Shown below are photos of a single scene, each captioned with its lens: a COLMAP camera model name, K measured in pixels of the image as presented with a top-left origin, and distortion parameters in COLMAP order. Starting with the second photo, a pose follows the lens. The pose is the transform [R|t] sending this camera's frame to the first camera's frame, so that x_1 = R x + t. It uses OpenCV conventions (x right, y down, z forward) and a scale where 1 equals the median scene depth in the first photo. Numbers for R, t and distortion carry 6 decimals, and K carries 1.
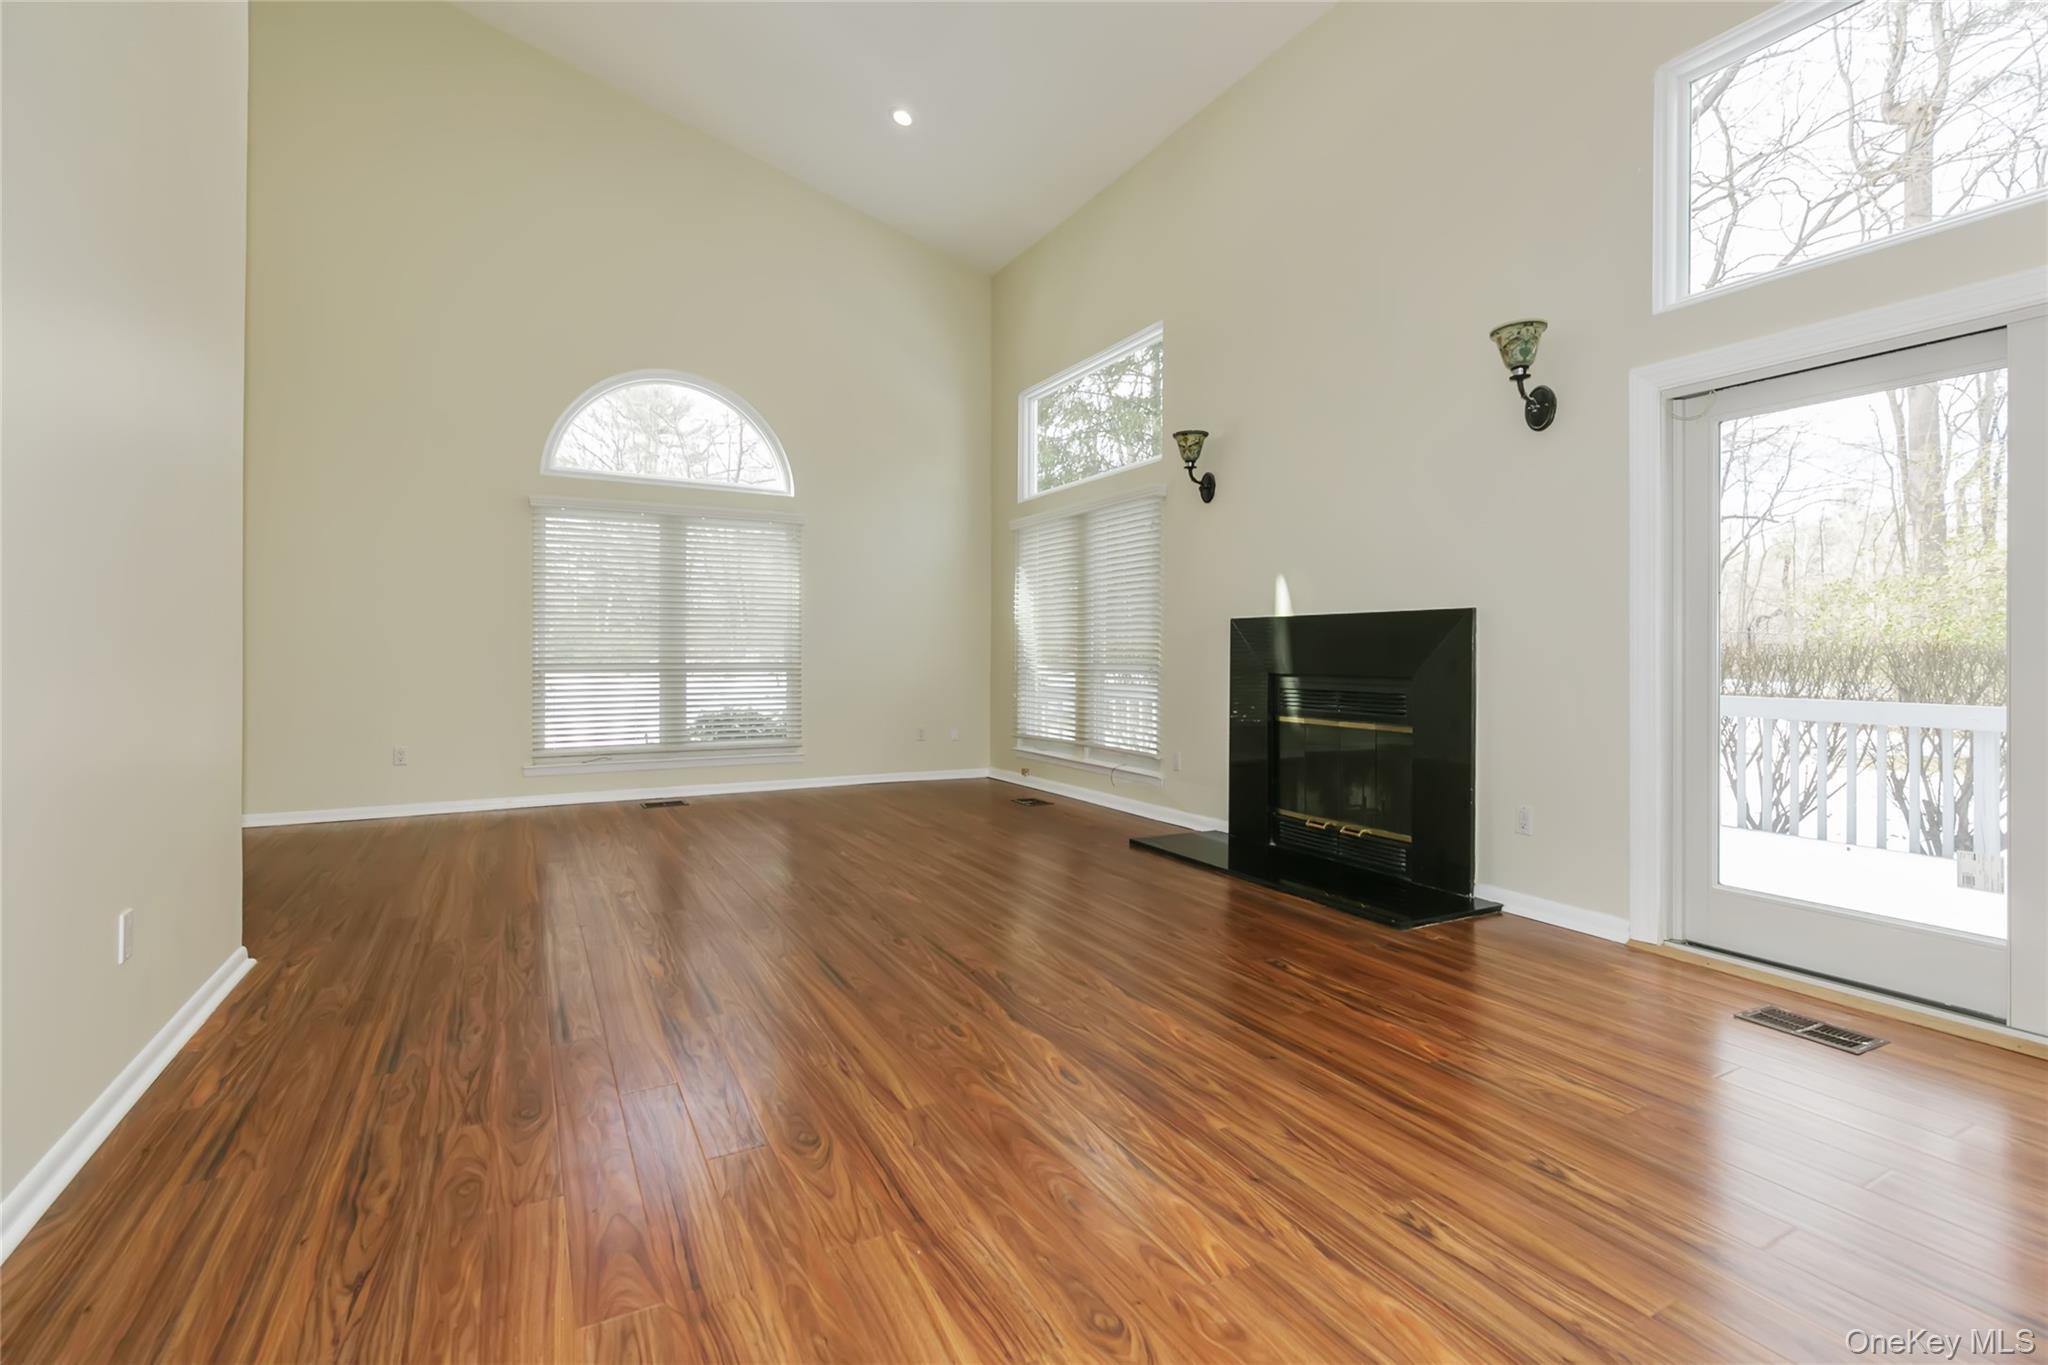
lens RADIAL K [[931.8, 0, 1016.5], [0, 931.8, 651.3], [0, 0, 1]] dist [-0.002470, -0.000646]
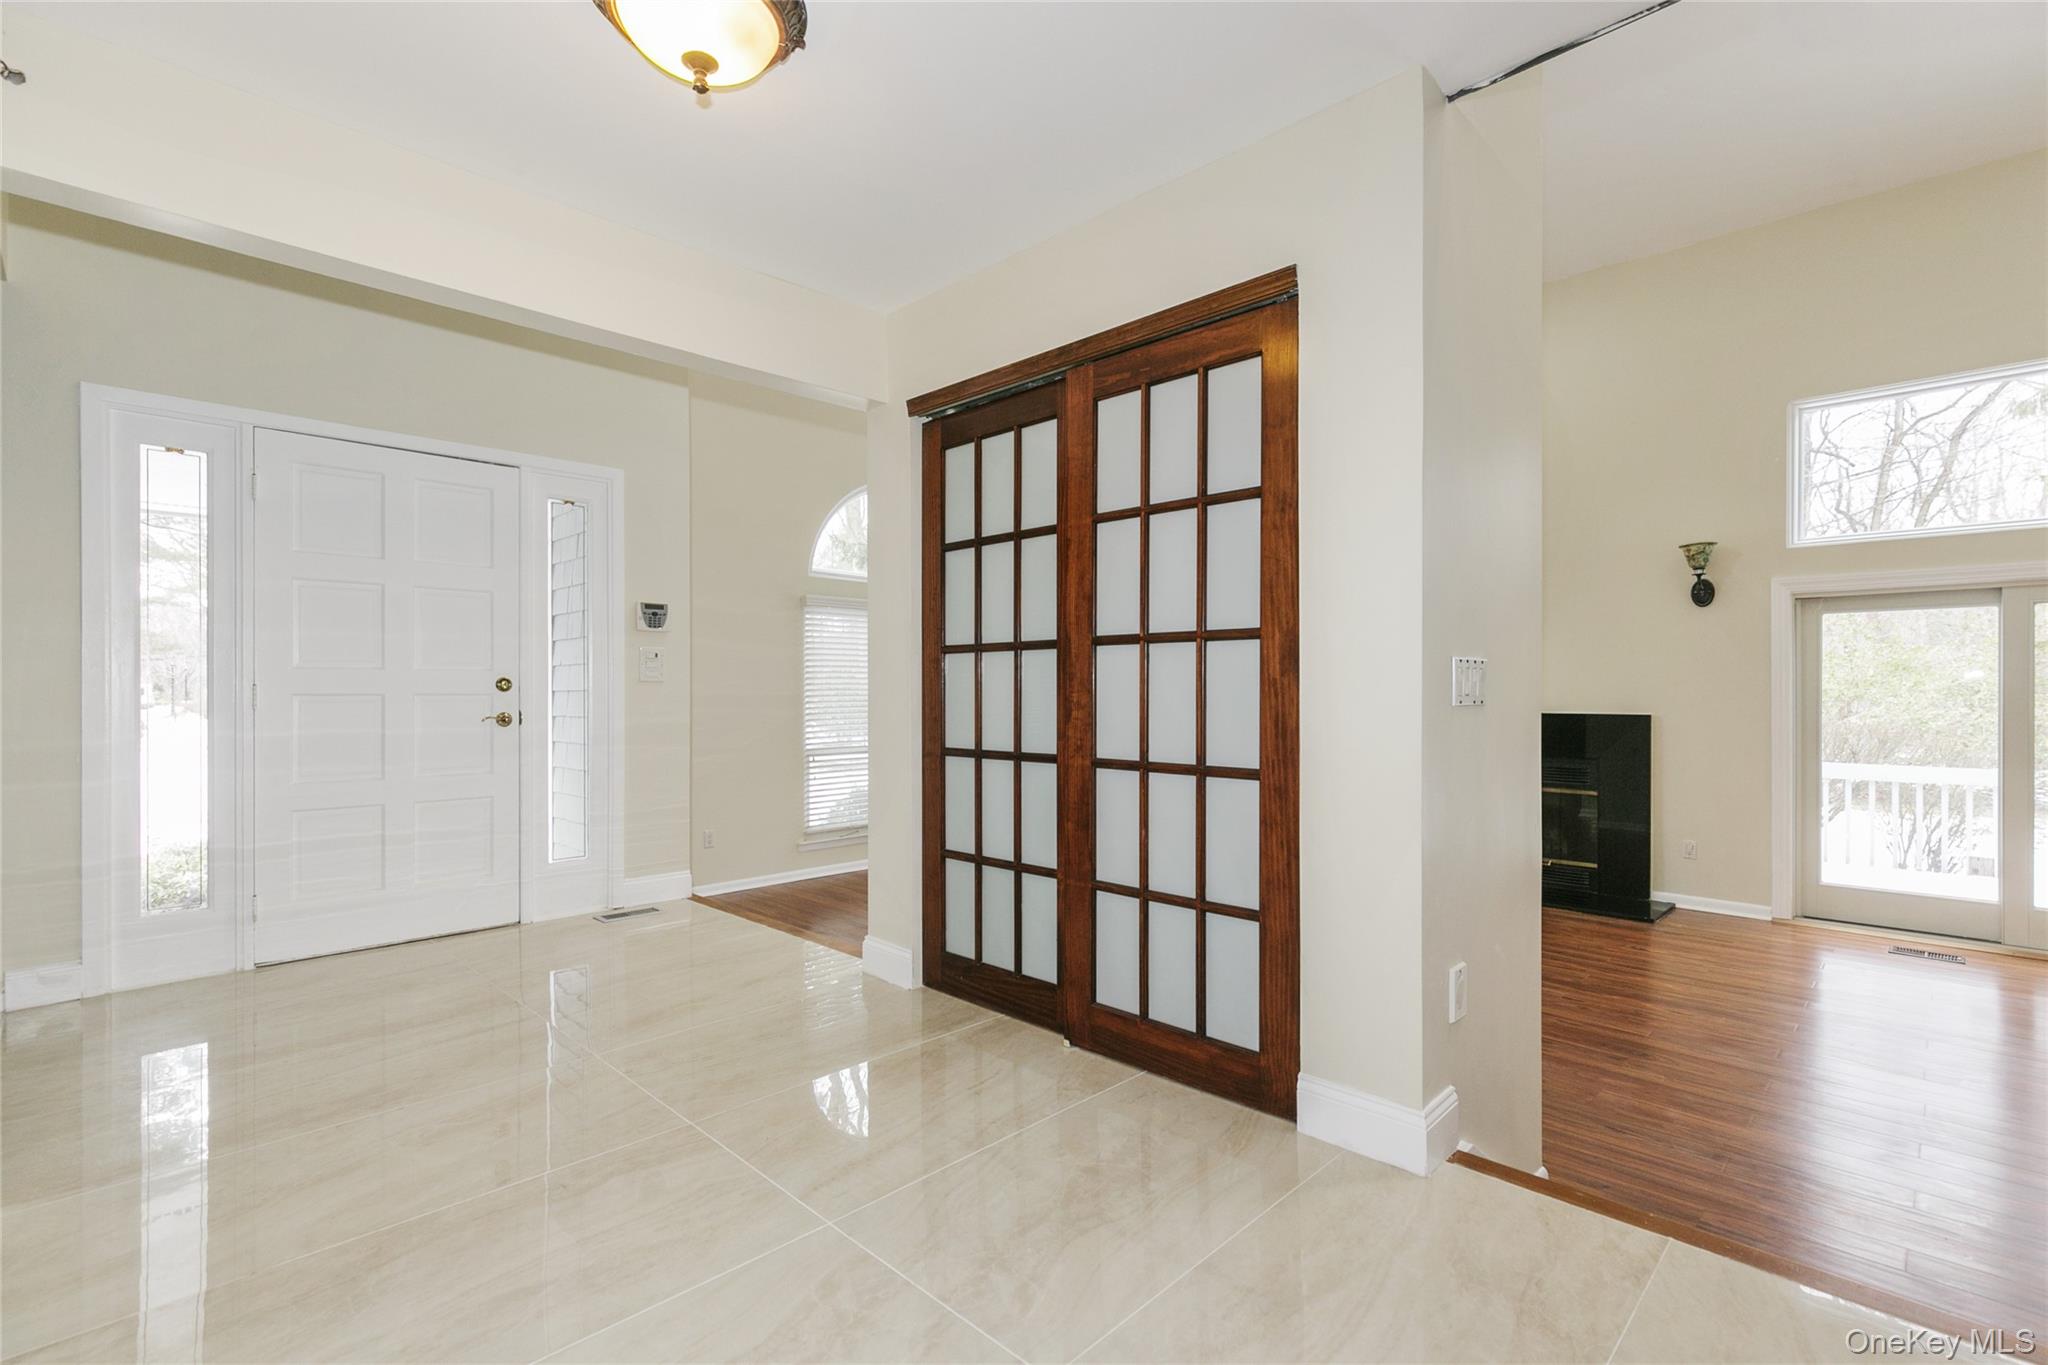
lens RADIAL K [[931.8, 0, 1032.4], [0, 931.8, 691.6], [0, 0, 1]] dist [-0.002470, -0.000646]
pose [[0.954519, 0.000781, 0.298150, -1.052071], [-0.002636, 0.999980, 0.005822, -0.100312], [-0.298139, -0.006343, 0.954501, -0.195844]]
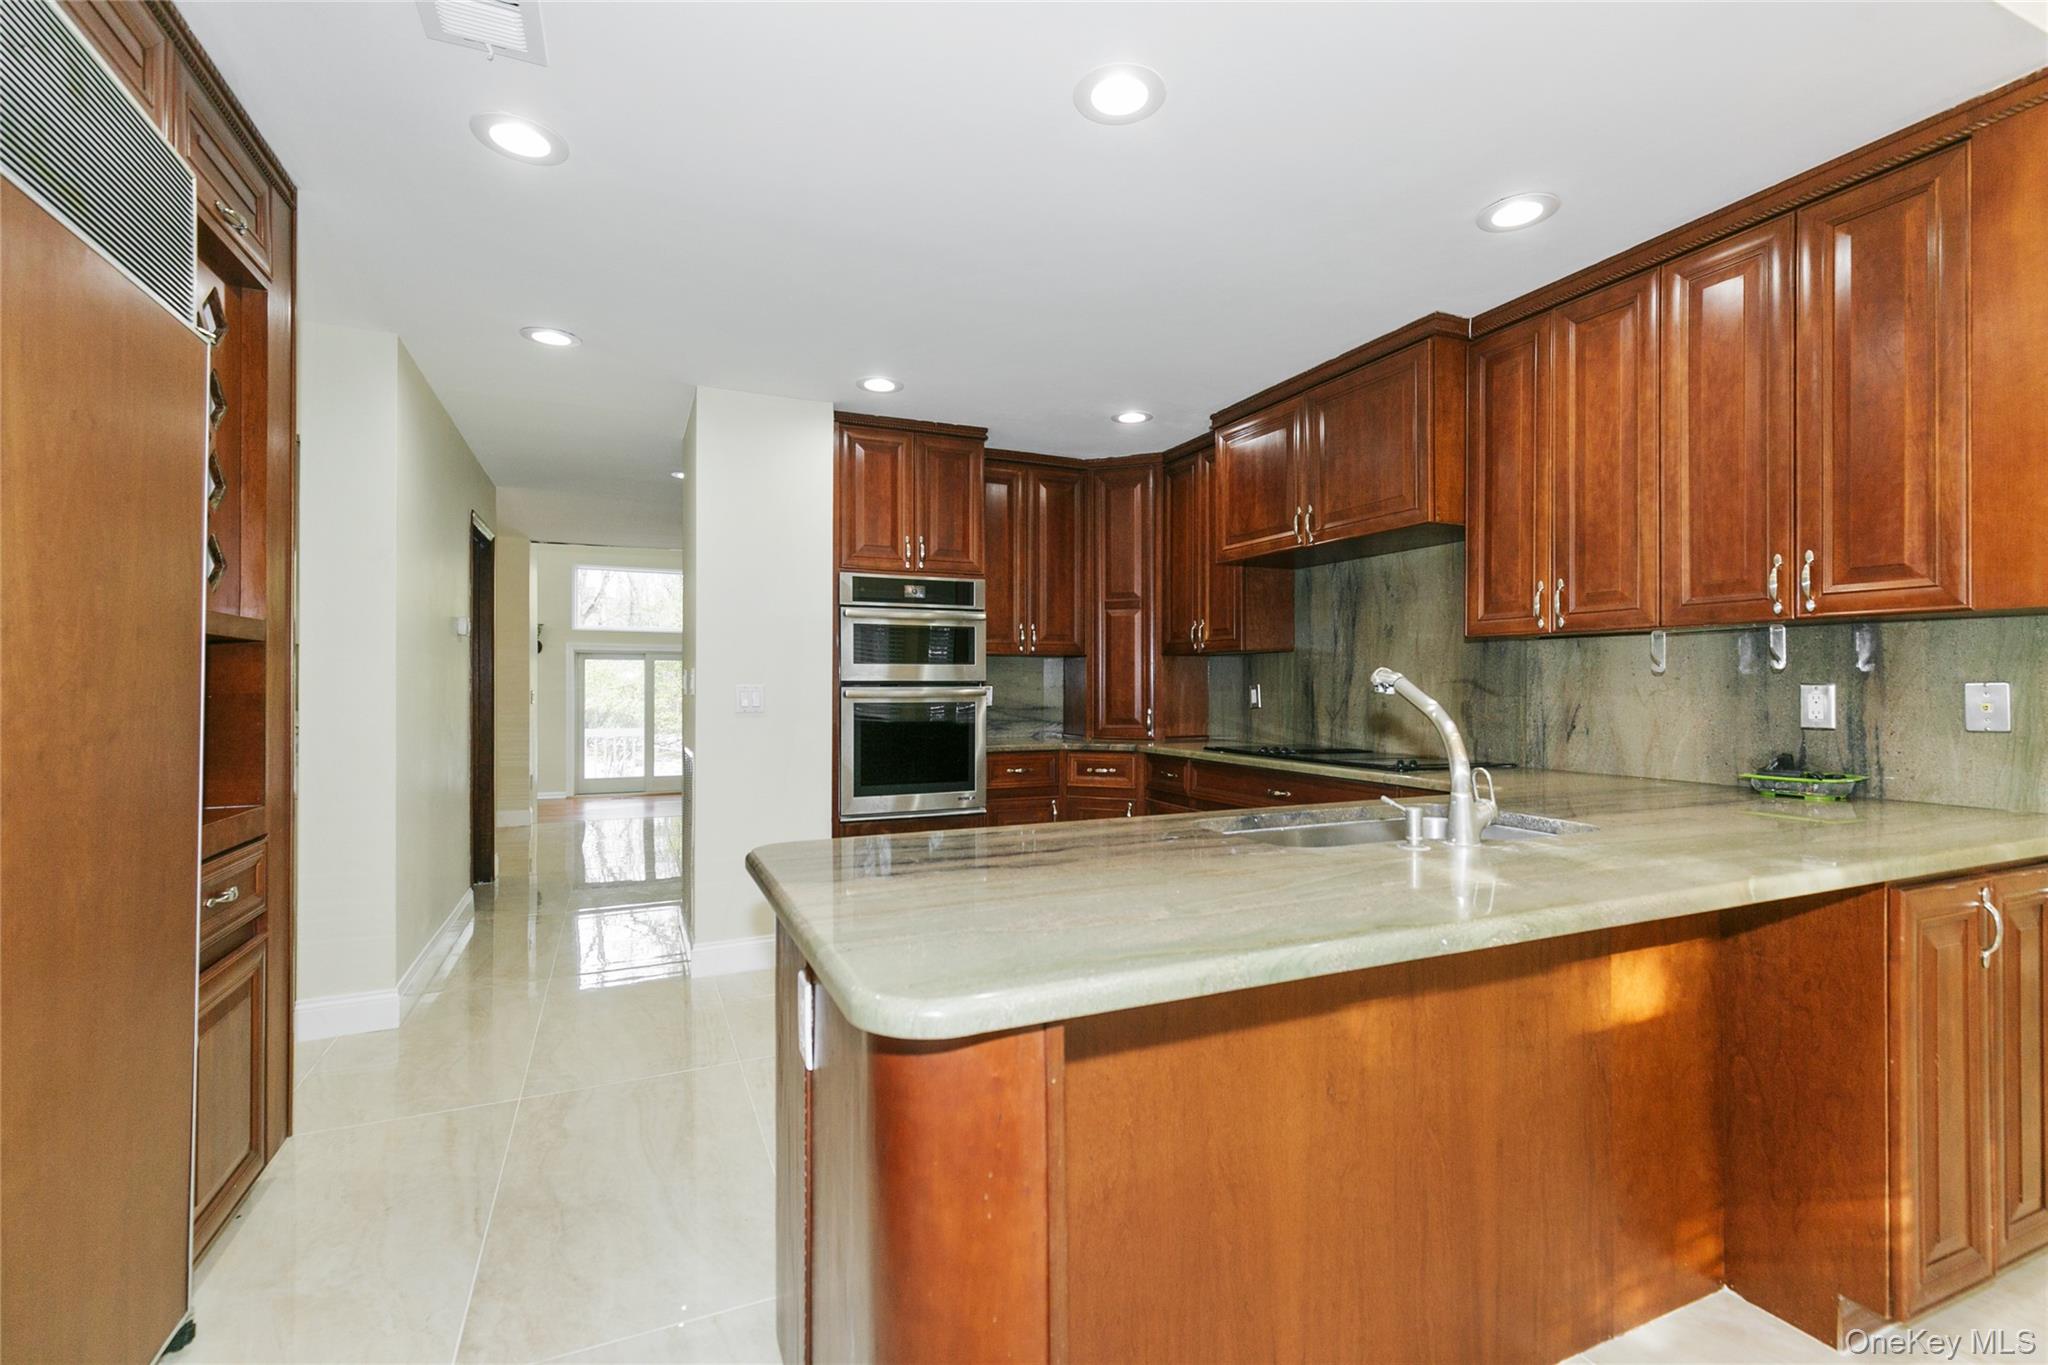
lens RADIAL K [[931.8, 0, 1024.1], [0, 931.8, 681.2], [0, 0, 1]] dist [-0.002470, -0.000646]
pose [[0.077201, 0.004242, 0.997007, -2.725710], [-0.009018, 0.999953, -0.003556, -0.146027], [-0.996975, -0.008717, 0.077235, -1.038198]]
